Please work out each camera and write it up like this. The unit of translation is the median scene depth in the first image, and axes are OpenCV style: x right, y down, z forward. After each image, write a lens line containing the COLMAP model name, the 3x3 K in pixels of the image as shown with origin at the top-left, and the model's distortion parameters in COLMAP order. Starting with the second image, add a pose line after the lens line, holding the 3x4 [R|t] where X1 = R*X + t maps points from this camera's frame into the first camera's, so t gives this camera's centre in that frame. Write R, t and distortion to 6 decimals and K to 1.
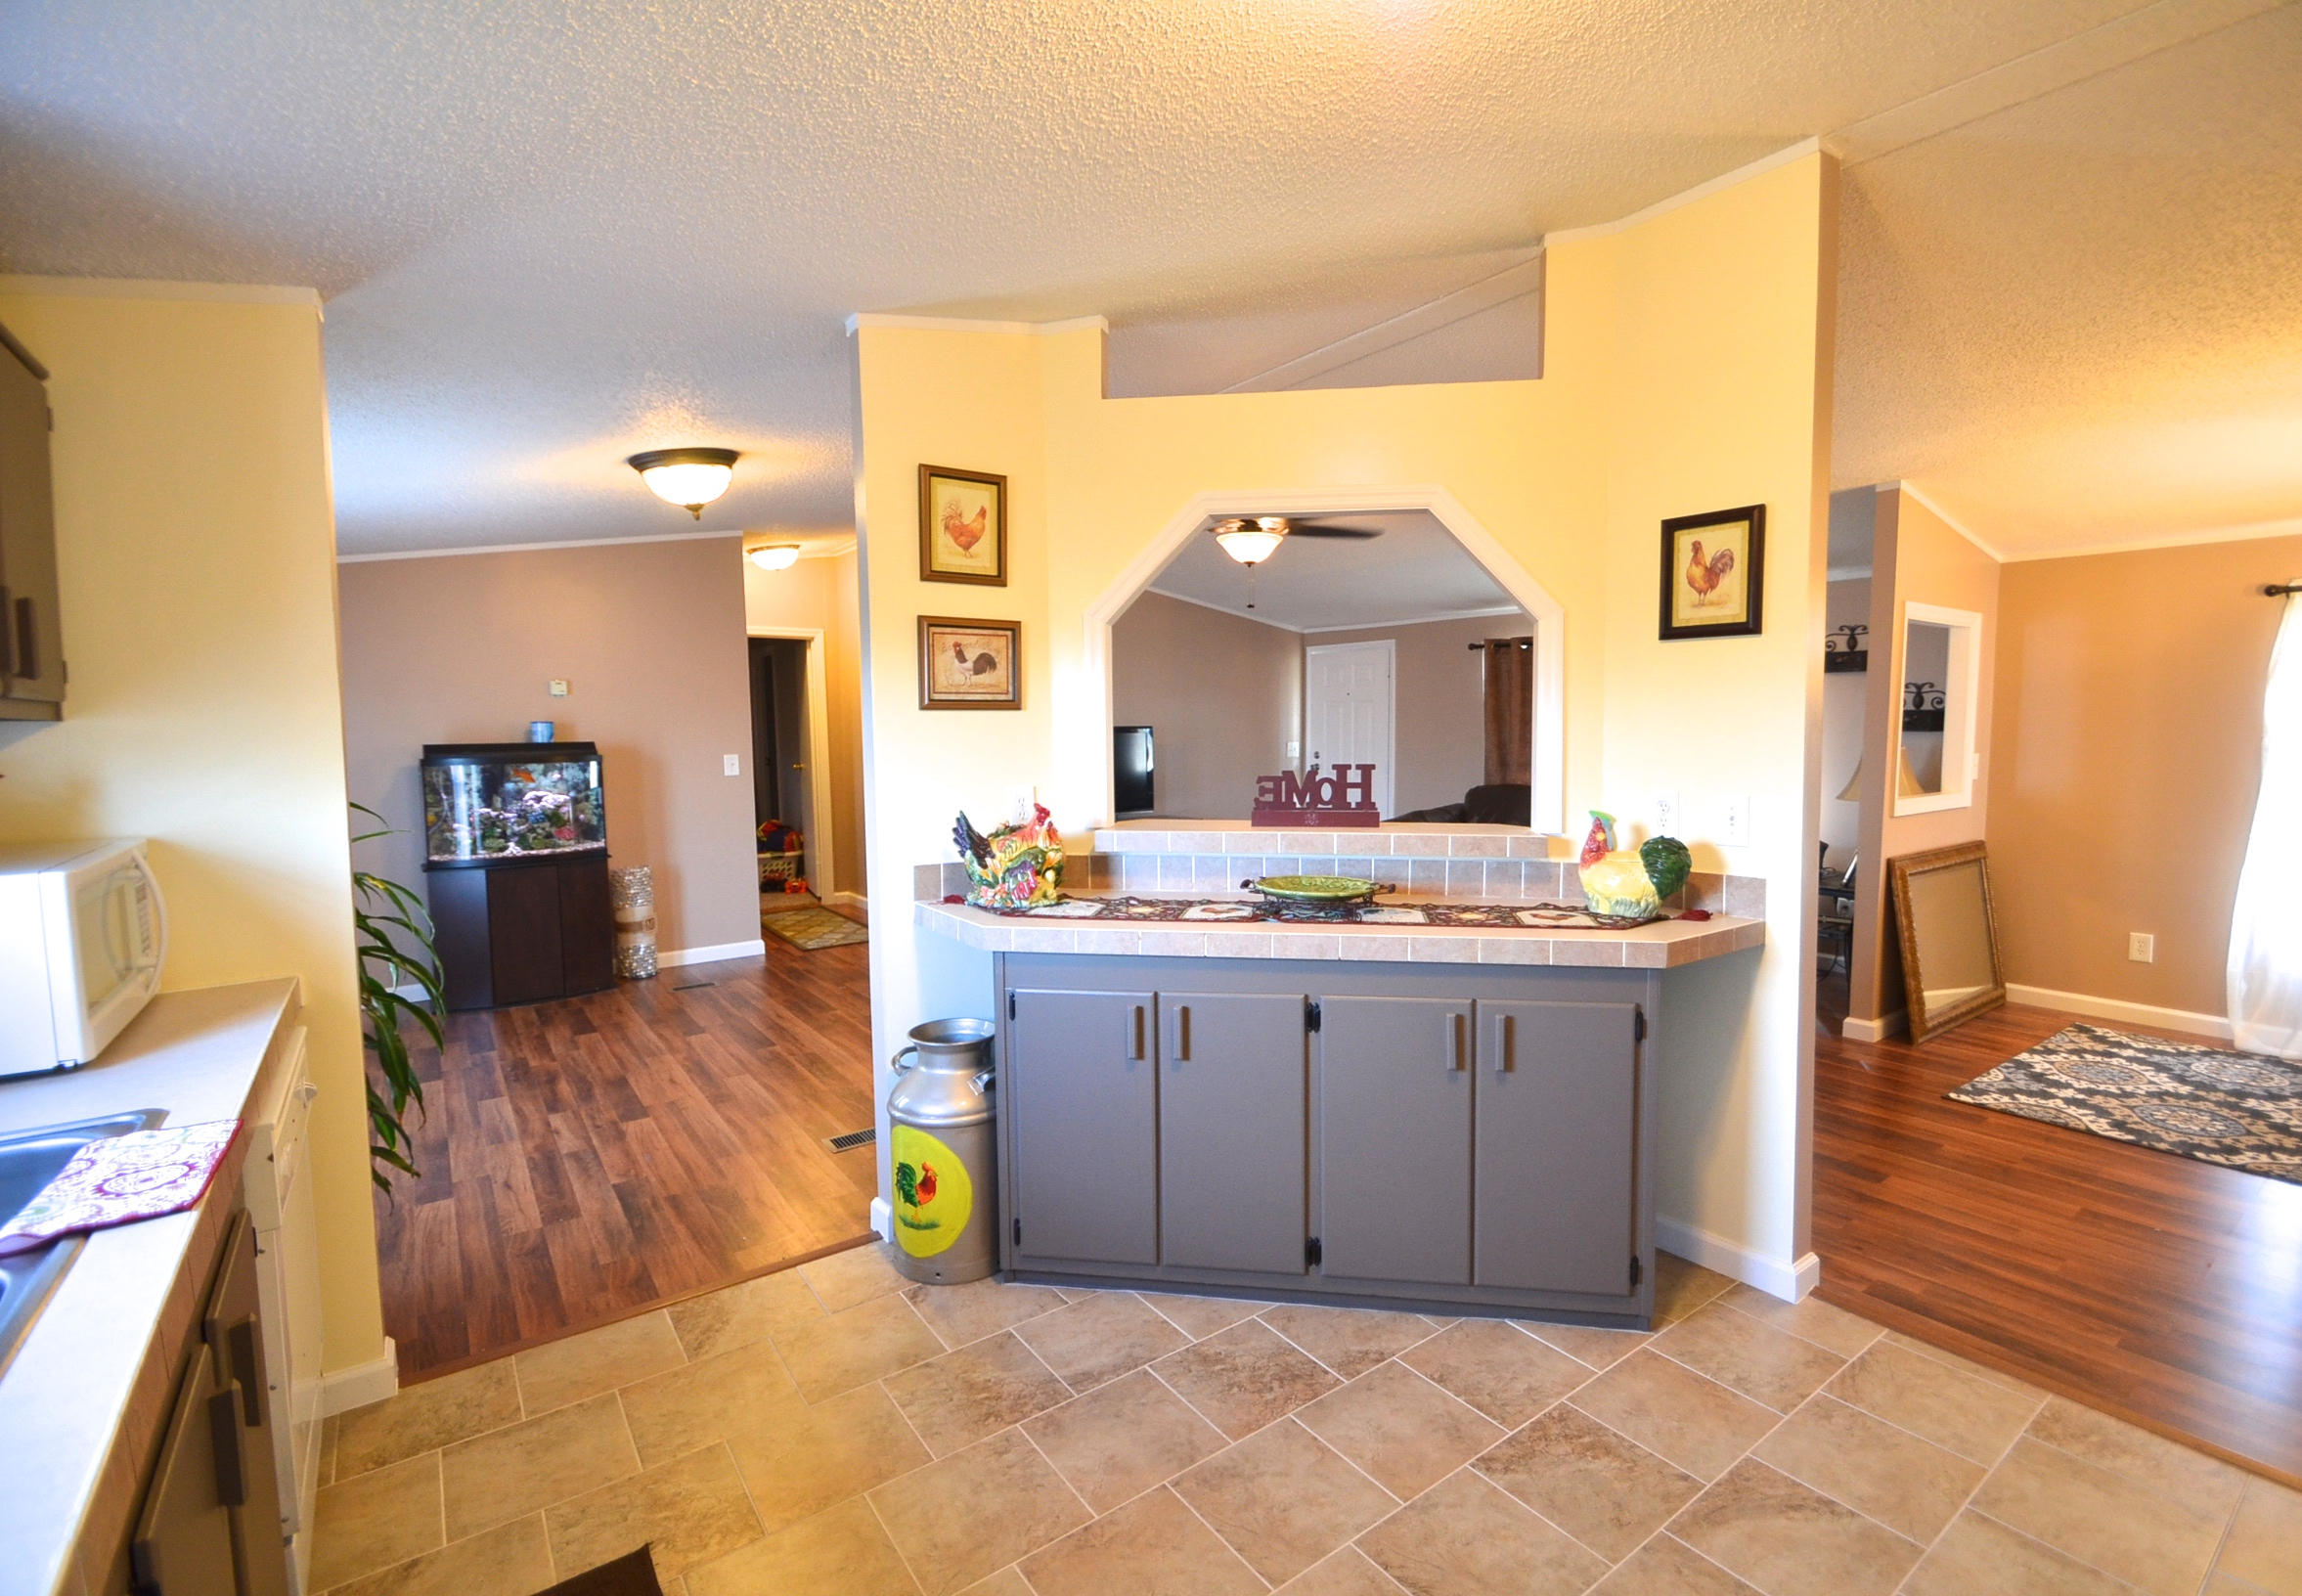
lens RADIAL K [[1032.0, 0, 1144.2], [0, 1032.0, 797.3], [0, 0, 1]] dist [-0.014712, -0.001329]
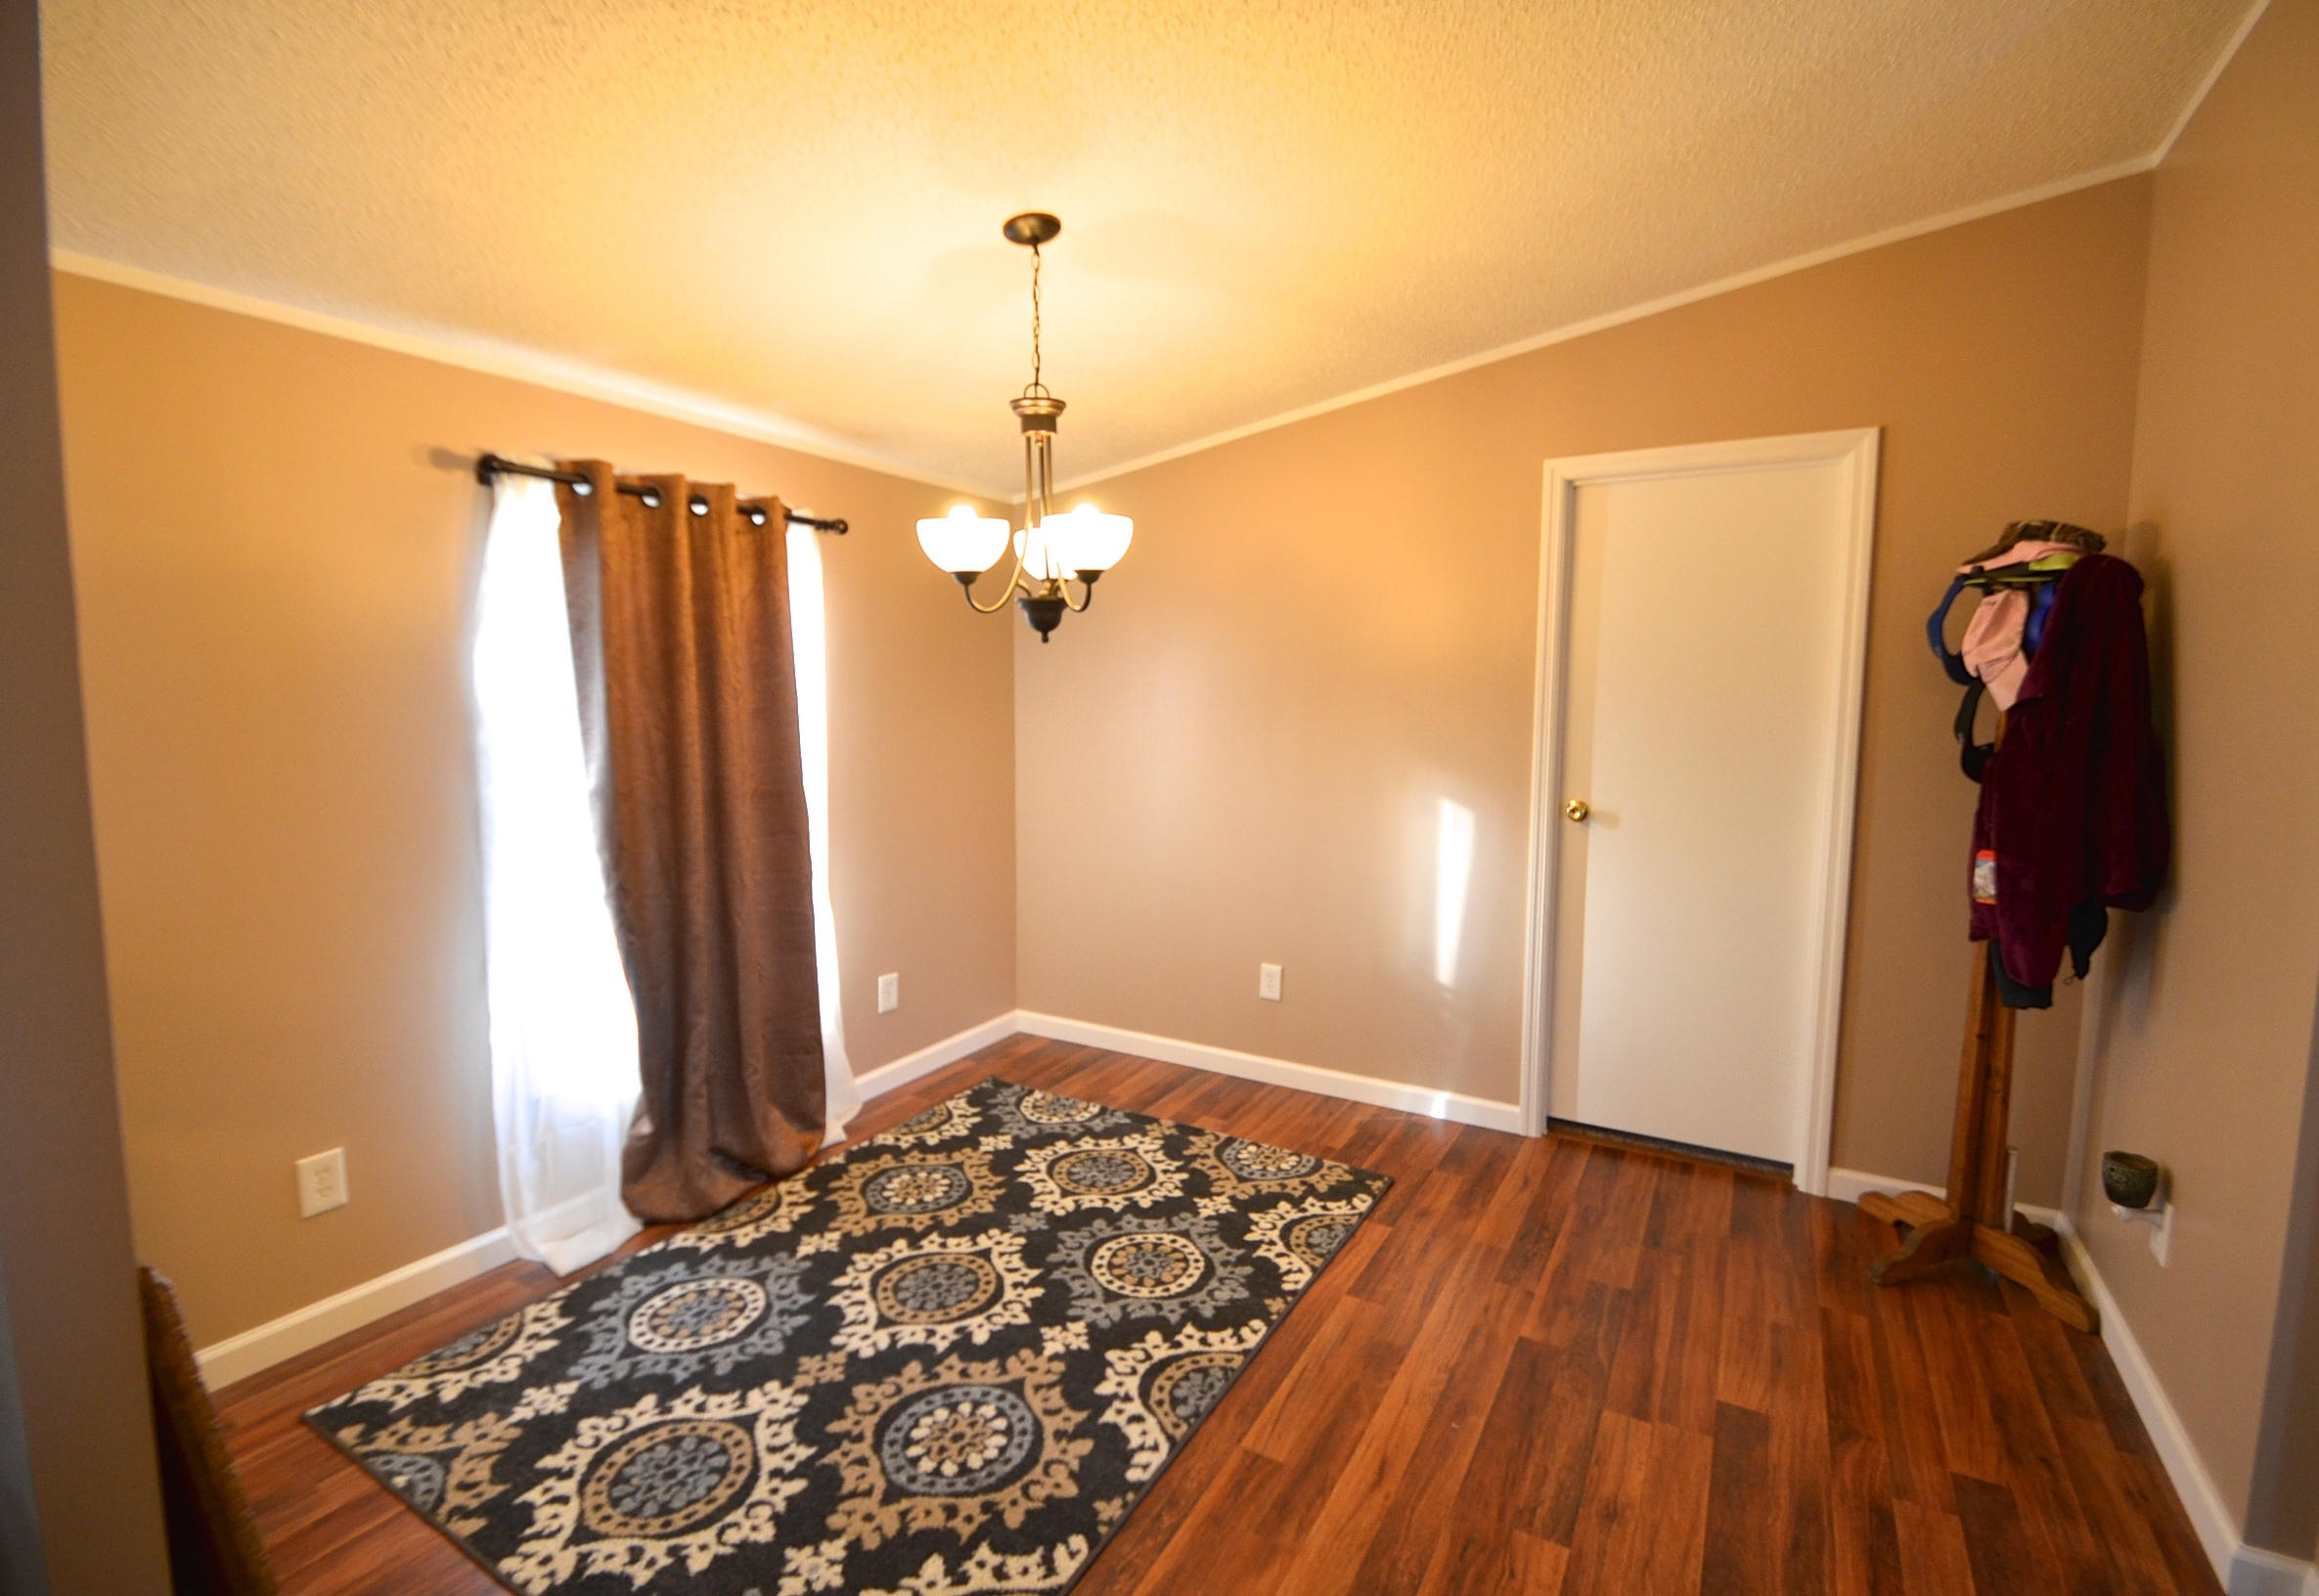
lens RADIAL K [[1045.3, 0, 1232.1], [0, 1045.3, 787.7], [0, 0, 1]] dist [0.000567, -0.000284]
pose [[-0.453532, -0.082506, 0.887413, 0.427927], [0.063336, 0.990205, 0.124432, -0.075712], [-0.888986, 0.112639, -0.443864, 0.933259]]
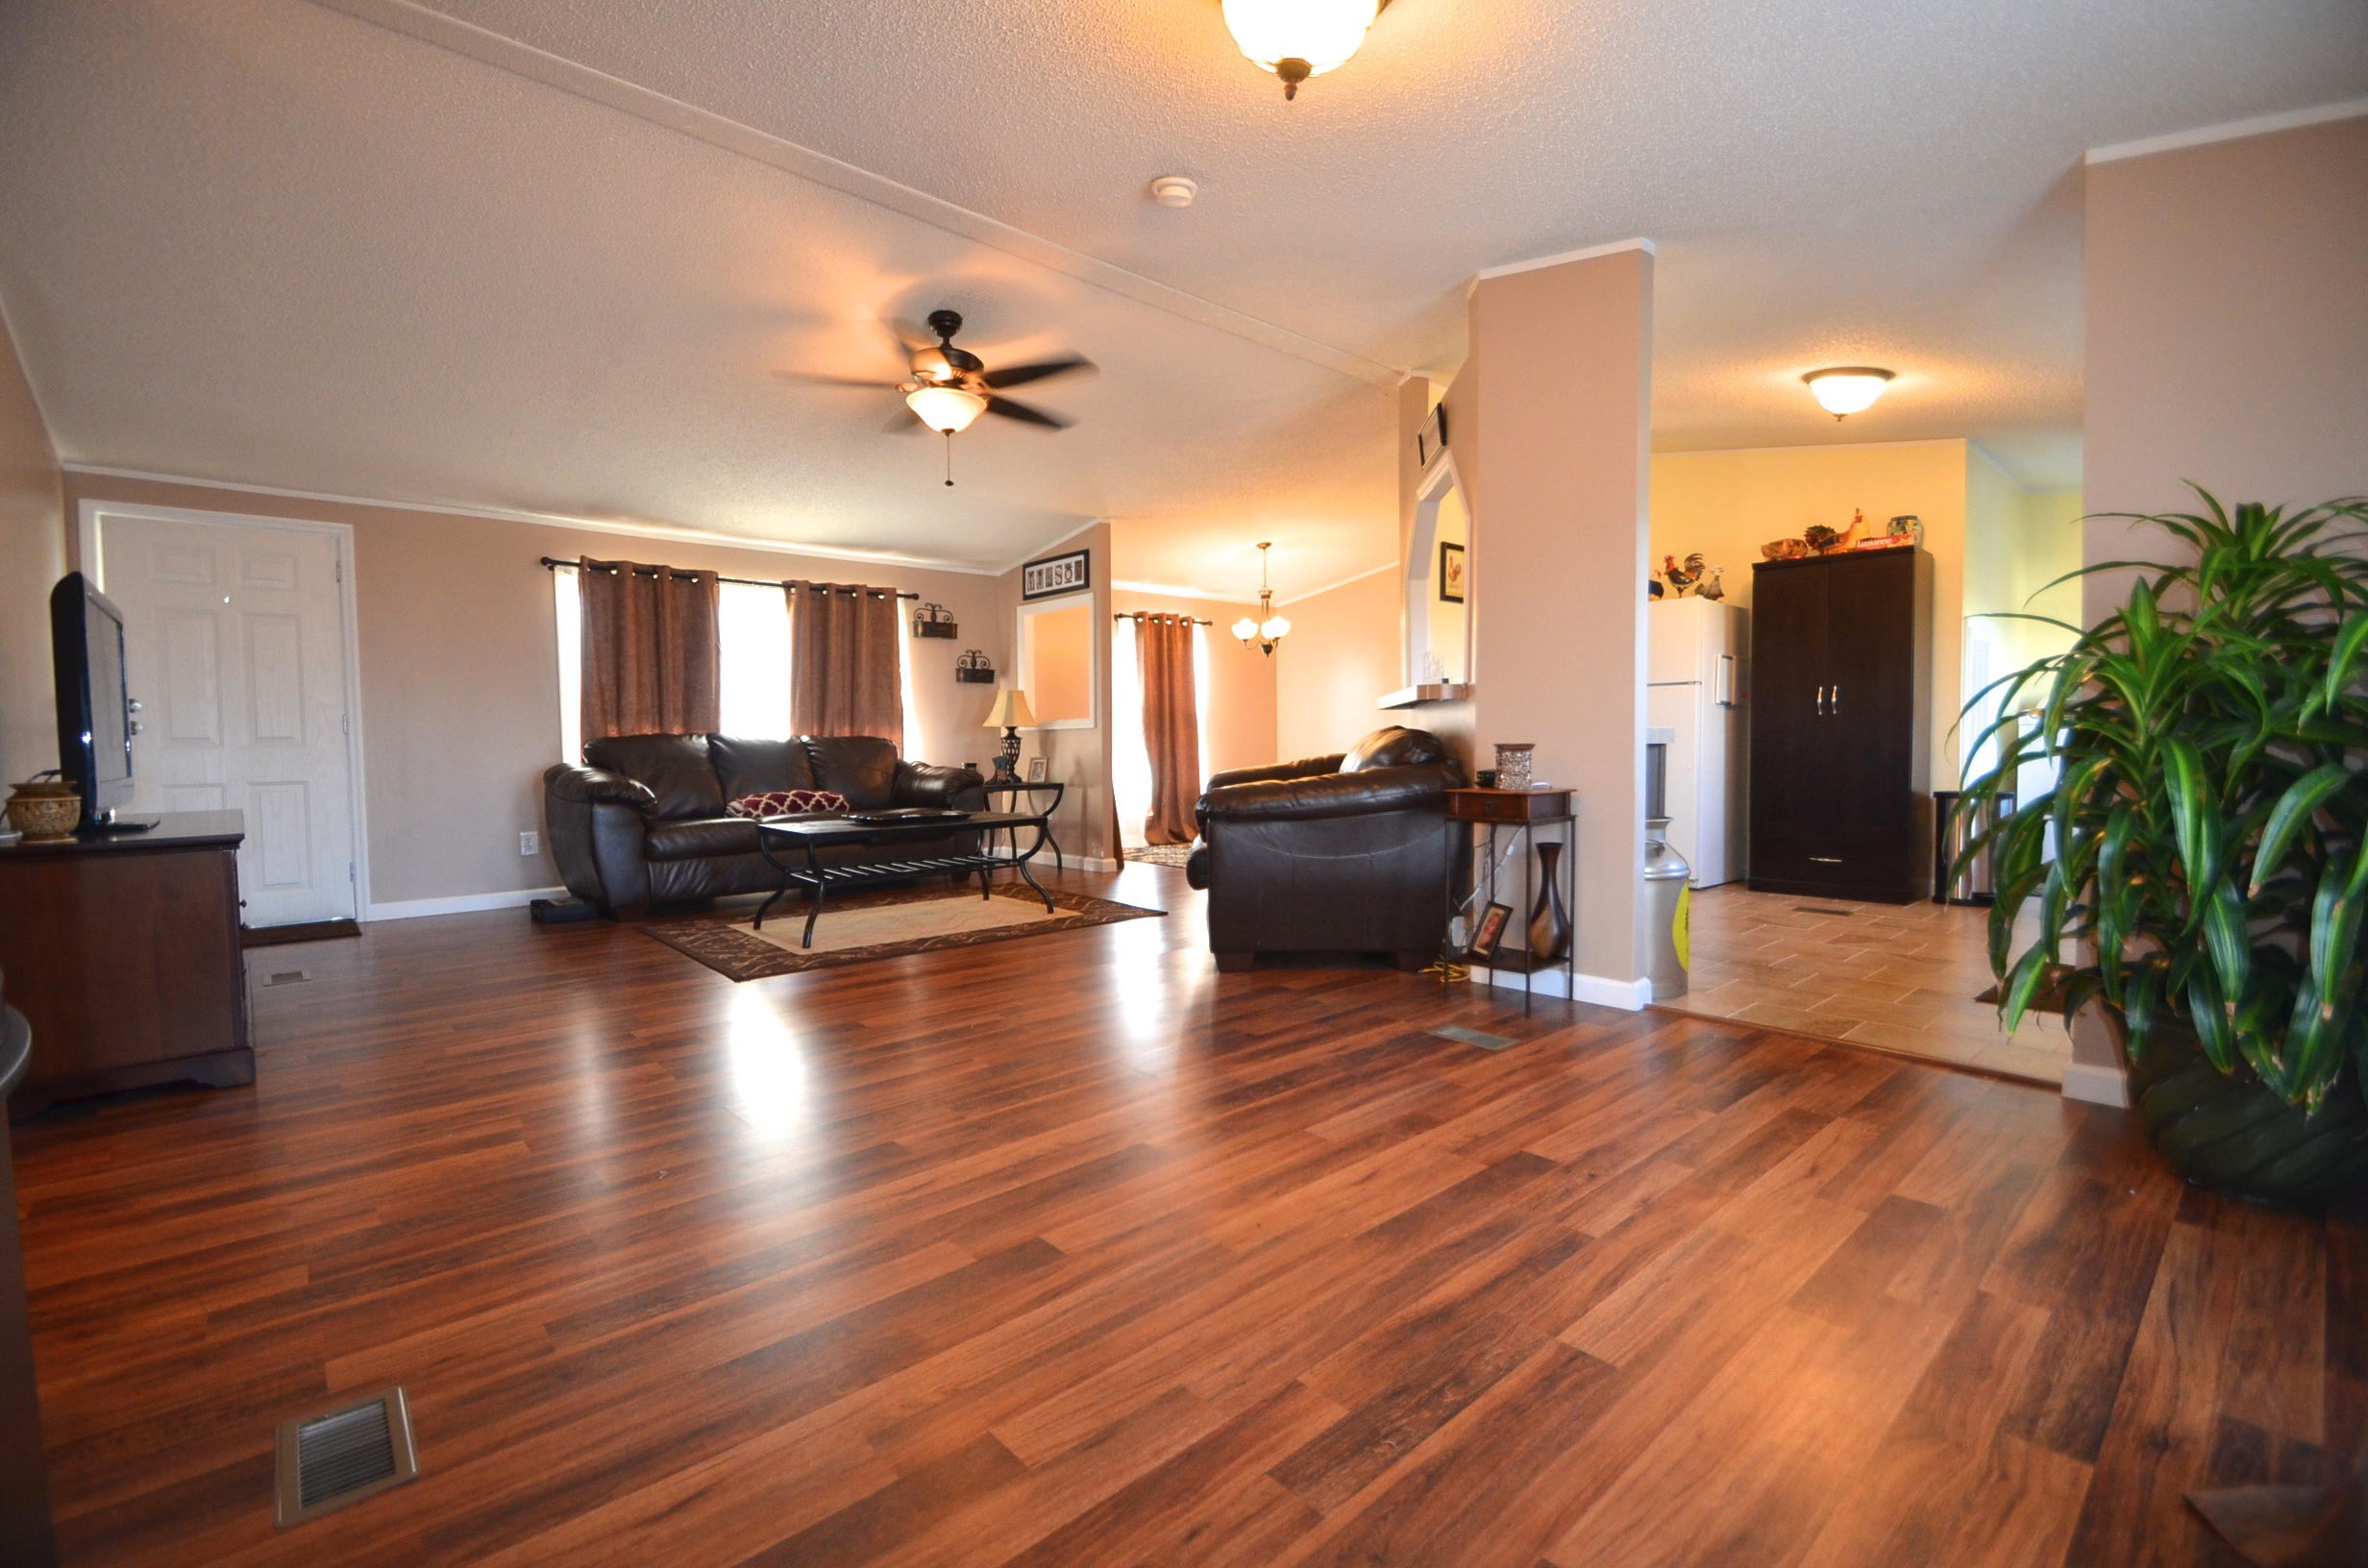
lens RADIAL K [[1055.2, 0, 1184.1], [0, 1055.2, 776.9], [0, 0, 1]] dist [-0.003141, -0.001823]
pose [[-0.113794, -0.027767, 0.993116, -0.996506], [0.083075, 0.995843, 0.037362, 0.048302], [-0.990025, 0.086755, -0.111014, 1.161766]]
